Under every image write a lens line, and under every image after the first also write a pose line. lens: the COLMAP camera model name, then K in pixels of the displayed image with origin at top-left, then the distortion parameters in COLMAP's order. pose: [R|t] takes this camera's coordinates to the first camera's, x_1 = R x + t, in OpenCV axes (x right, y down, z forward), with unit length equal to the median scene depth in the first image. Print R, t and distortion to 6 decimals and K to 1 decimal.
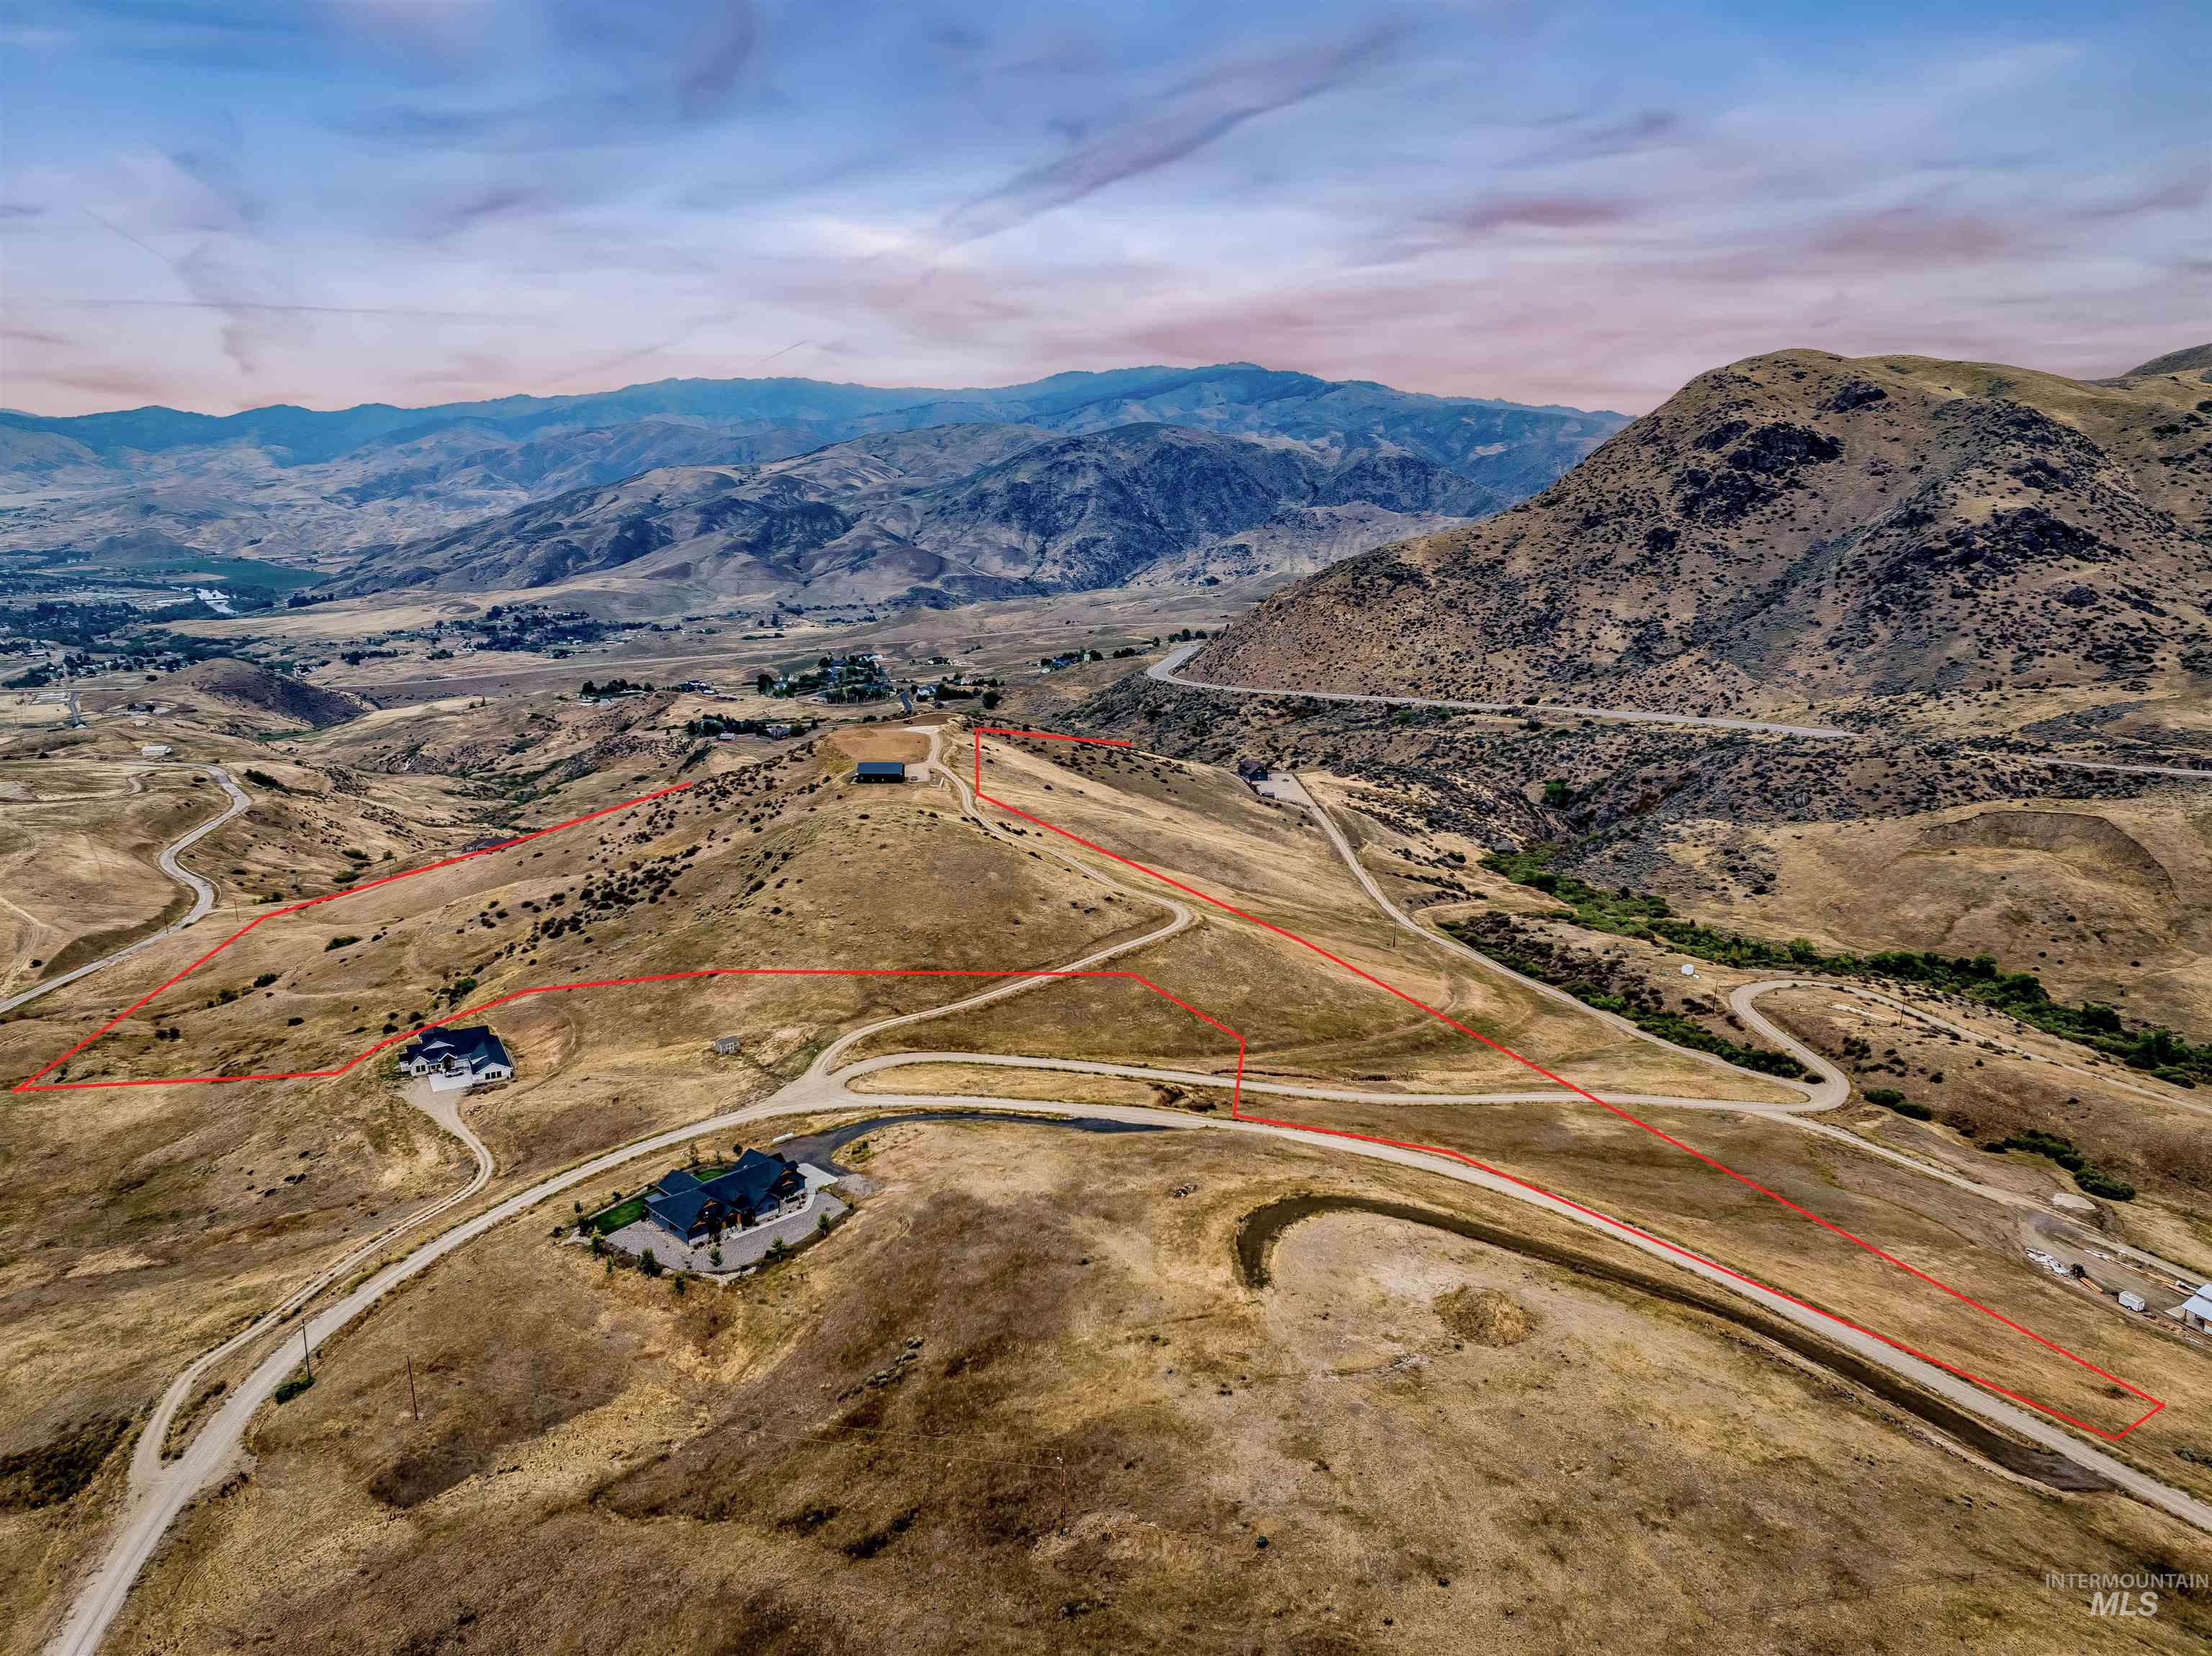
lens RADIAL K [[1682.1, 0, 1110.9], [0, 1682.1, 820.1], [0, 0, 1]] dist [-0.034429, -0.010726]
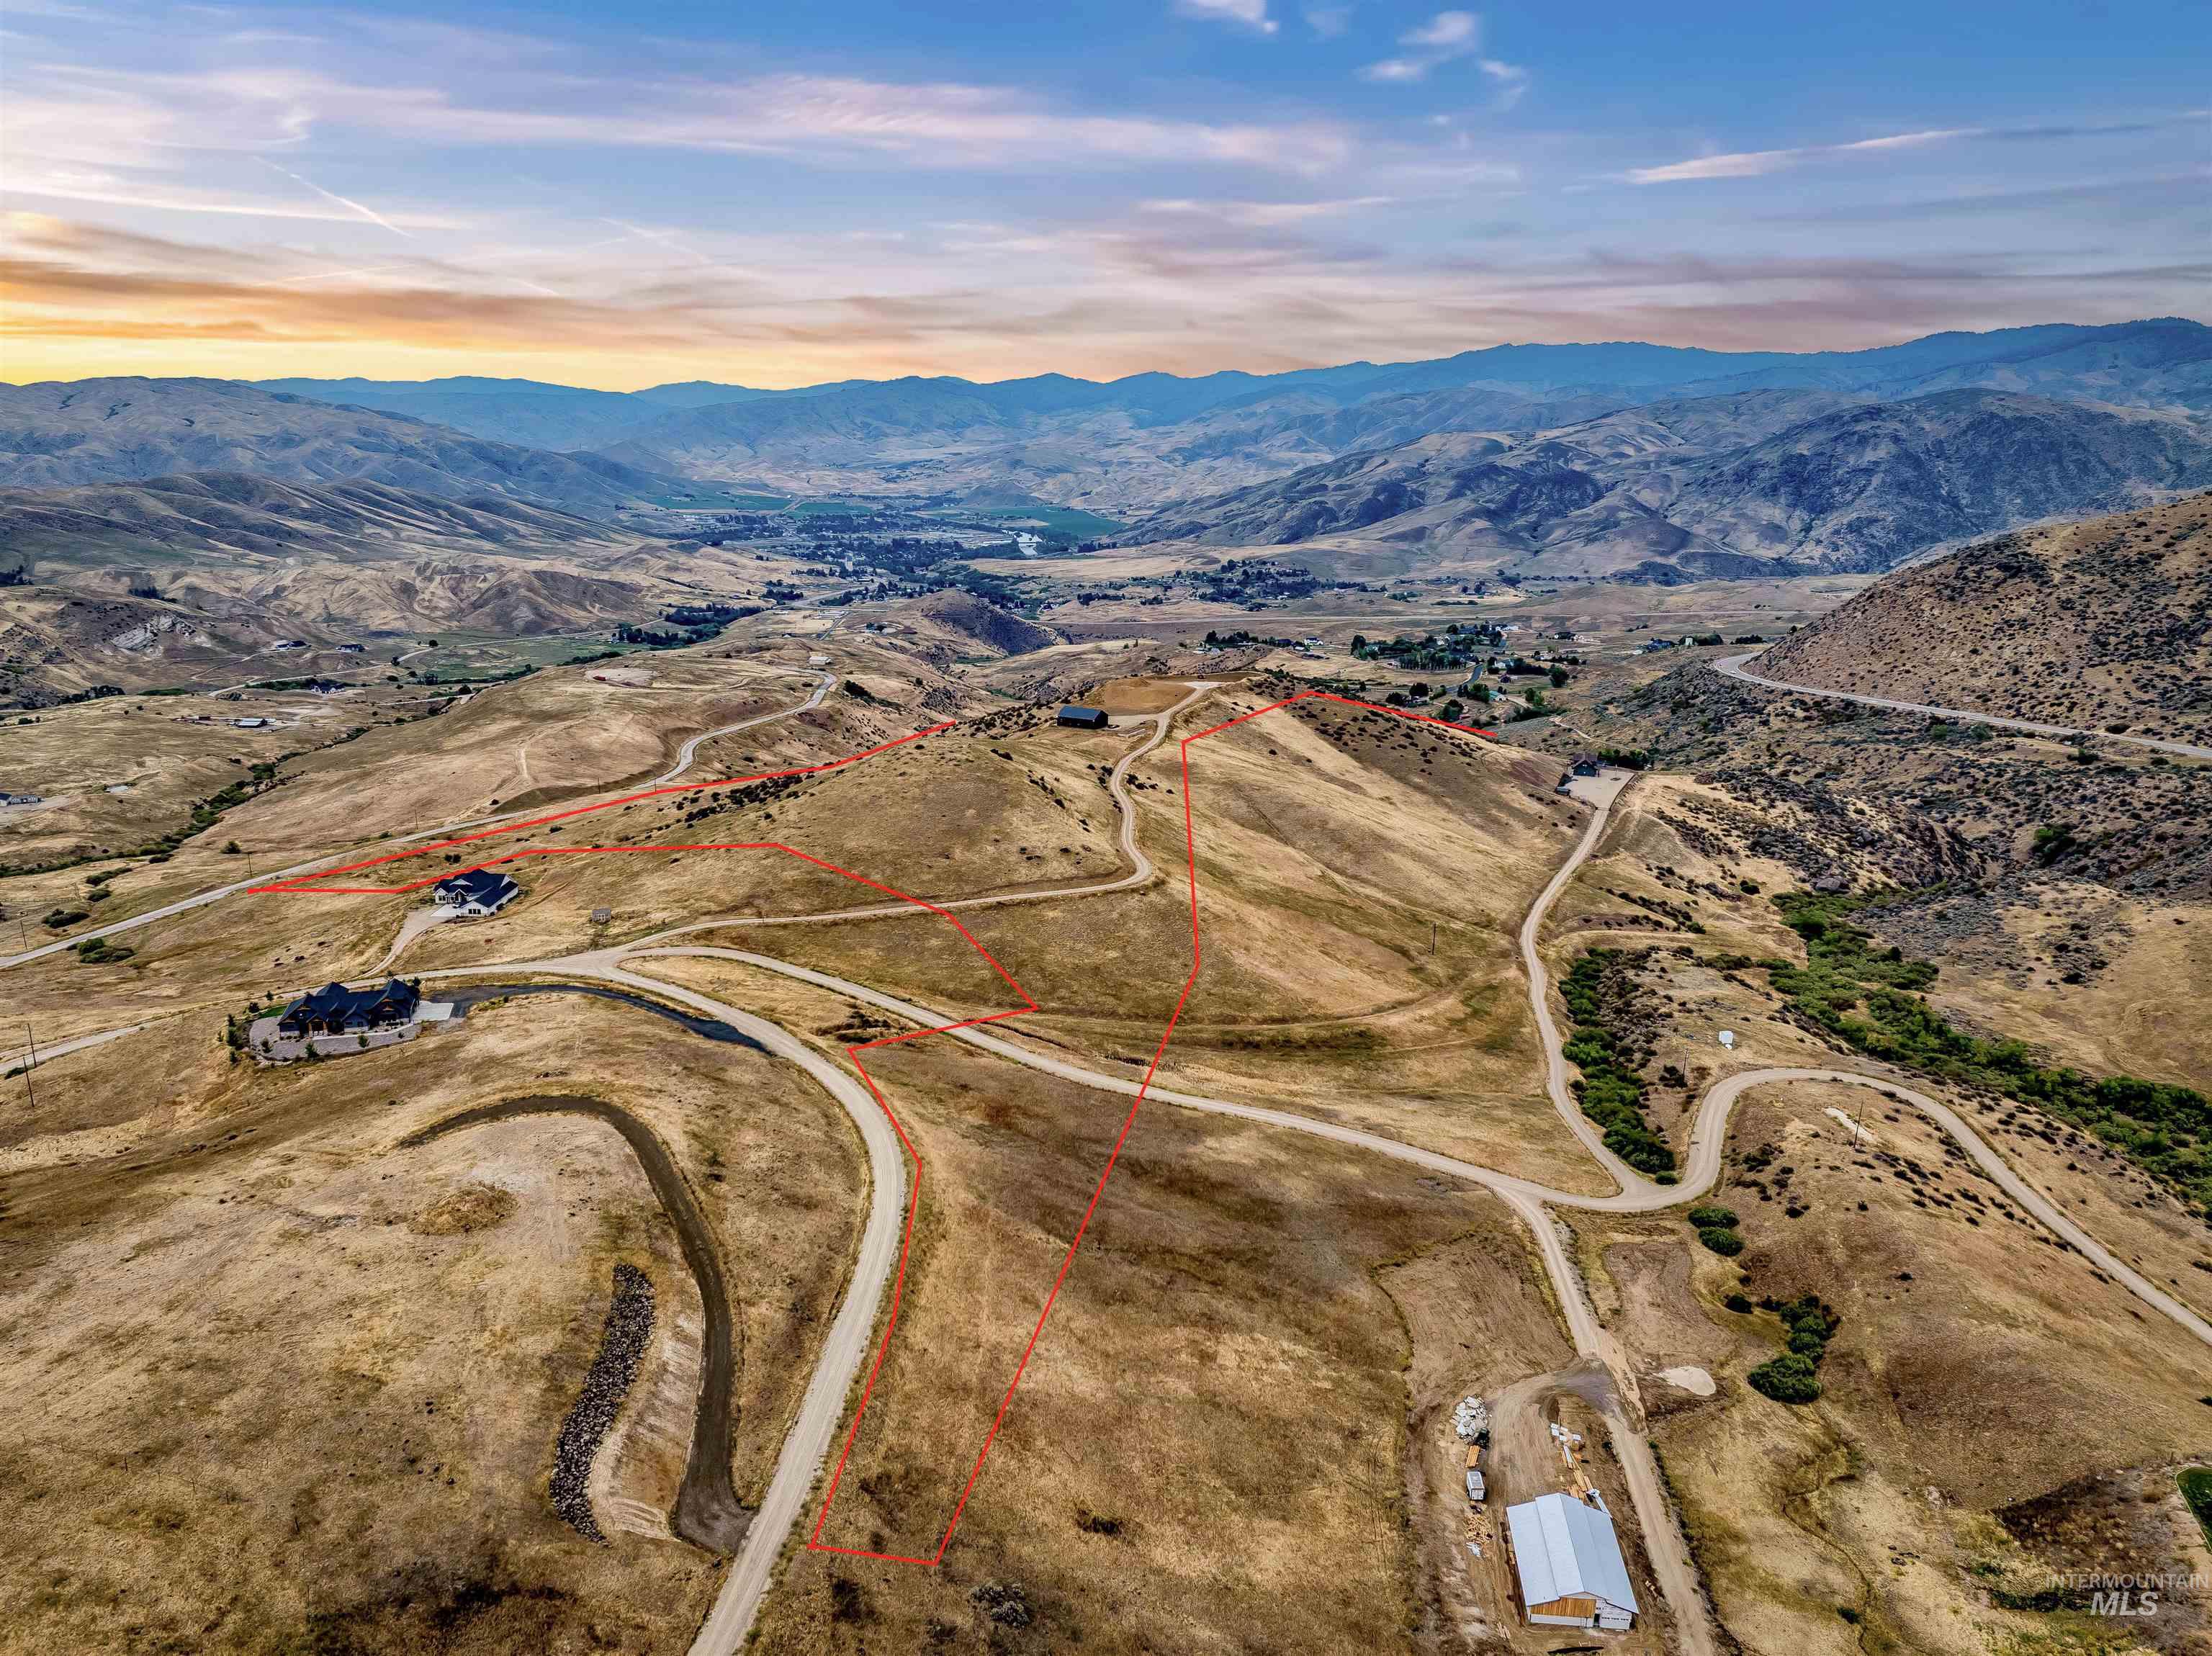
lens RADIAL K [[1682.1, 0, 1106.6], [0, 1682.1, 824.5], [0, 0, 1]] dist [-0.034429, -0.010726]
pose [[0.846985, 0.124981, -0.516717, 0.152044], [-0.114701, 0.992042, 0.051936, -0.006726], [0.519096, 0.015279, 0.854579, 0.042838]]
